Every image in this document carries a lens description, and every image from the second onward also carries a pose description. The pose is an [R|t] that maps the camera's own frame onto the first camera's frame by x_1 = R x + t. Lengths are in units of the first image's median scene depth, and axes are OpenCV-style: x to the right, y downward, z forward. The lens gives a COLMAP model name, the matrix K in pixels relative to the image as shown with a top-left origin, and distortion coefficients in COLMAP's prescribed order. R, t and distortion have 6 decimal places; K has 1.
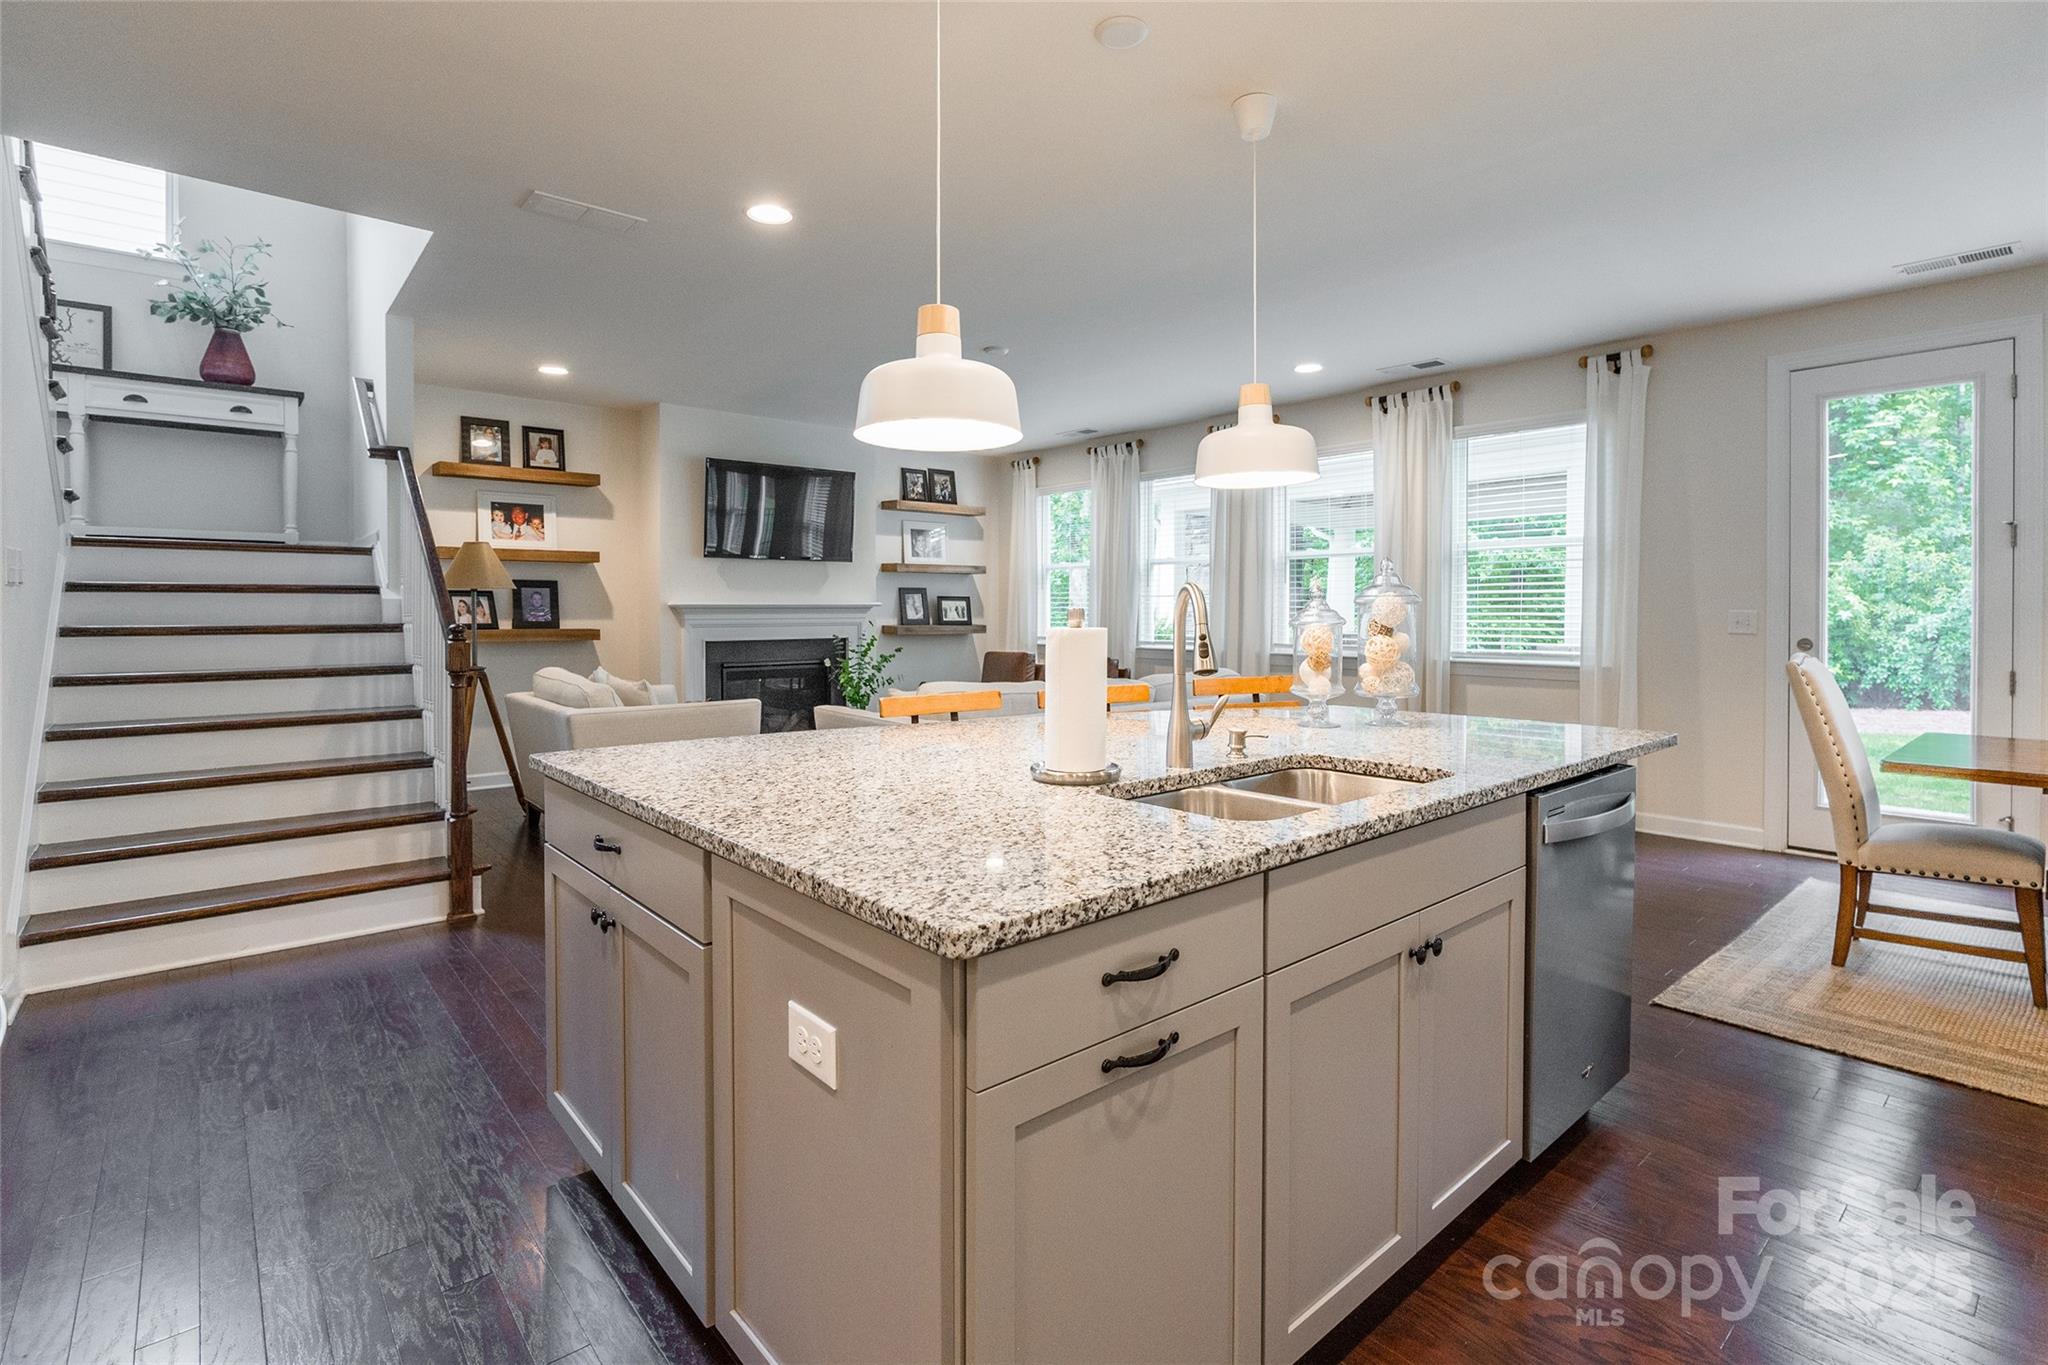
lens RADIAL K [[973.8, 0, 988.1], [0, 973.8, 614.1], [0, 0, 1]] dist [-0.009069, 0.002439]
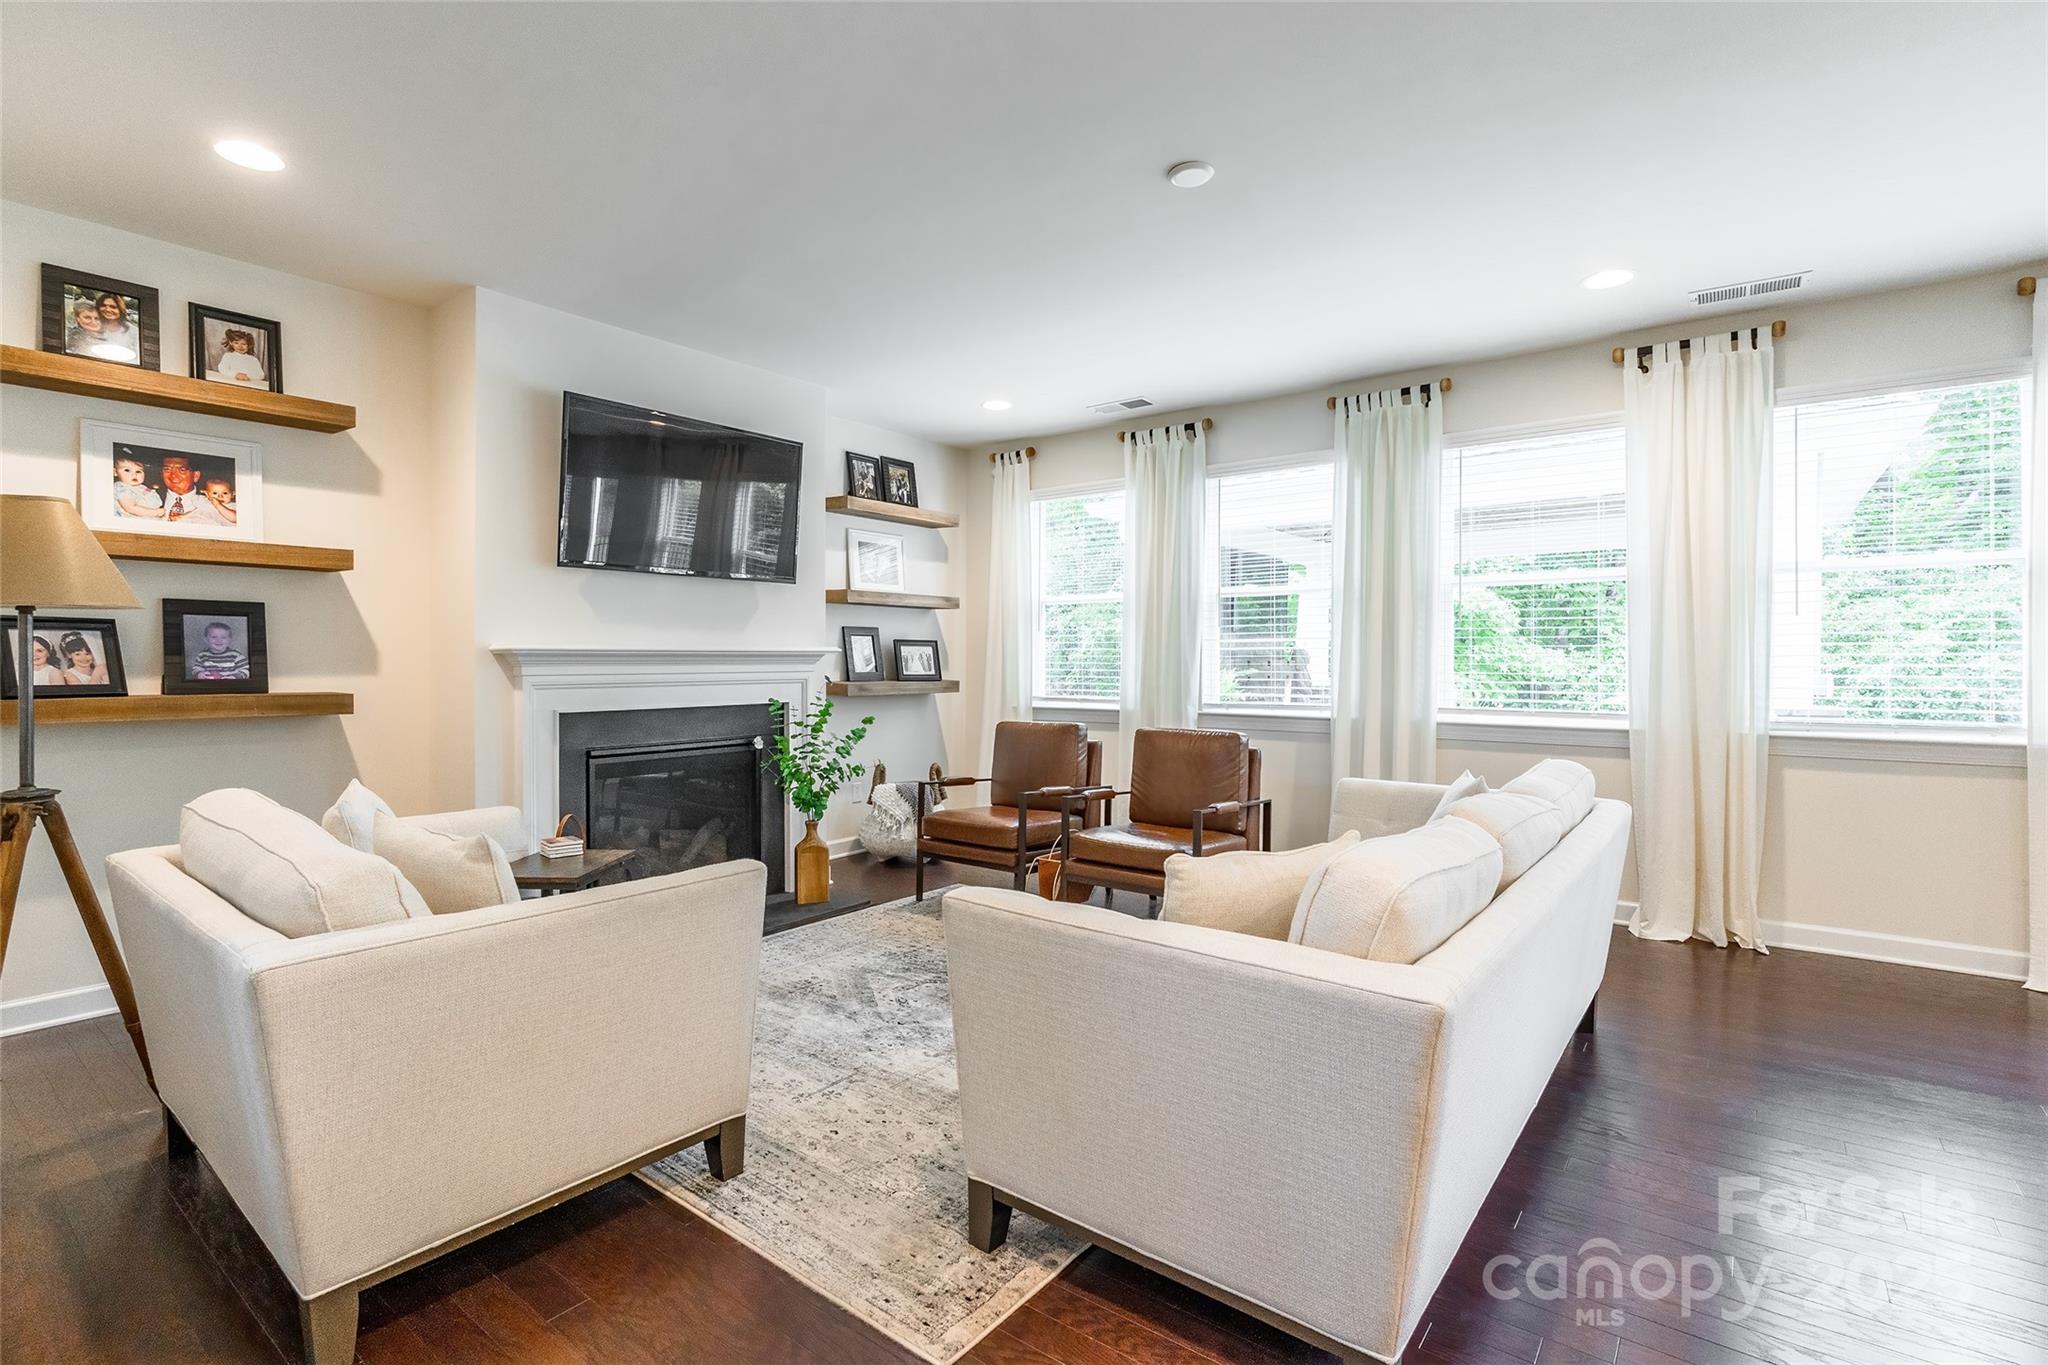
lens RADIAL K [[973.8, 0, 1007.7], [0, 973.8, 653.5], [0, 0, 1]] dist [-0.009069, 0.002439]
pose [[0.976107, 0.002663, 0.217274, -0.155025], [-0.000281, 0.999940, -0.010994, -0.000845], [-0.217290, 0.010671, 0.976049, 0.379538]]
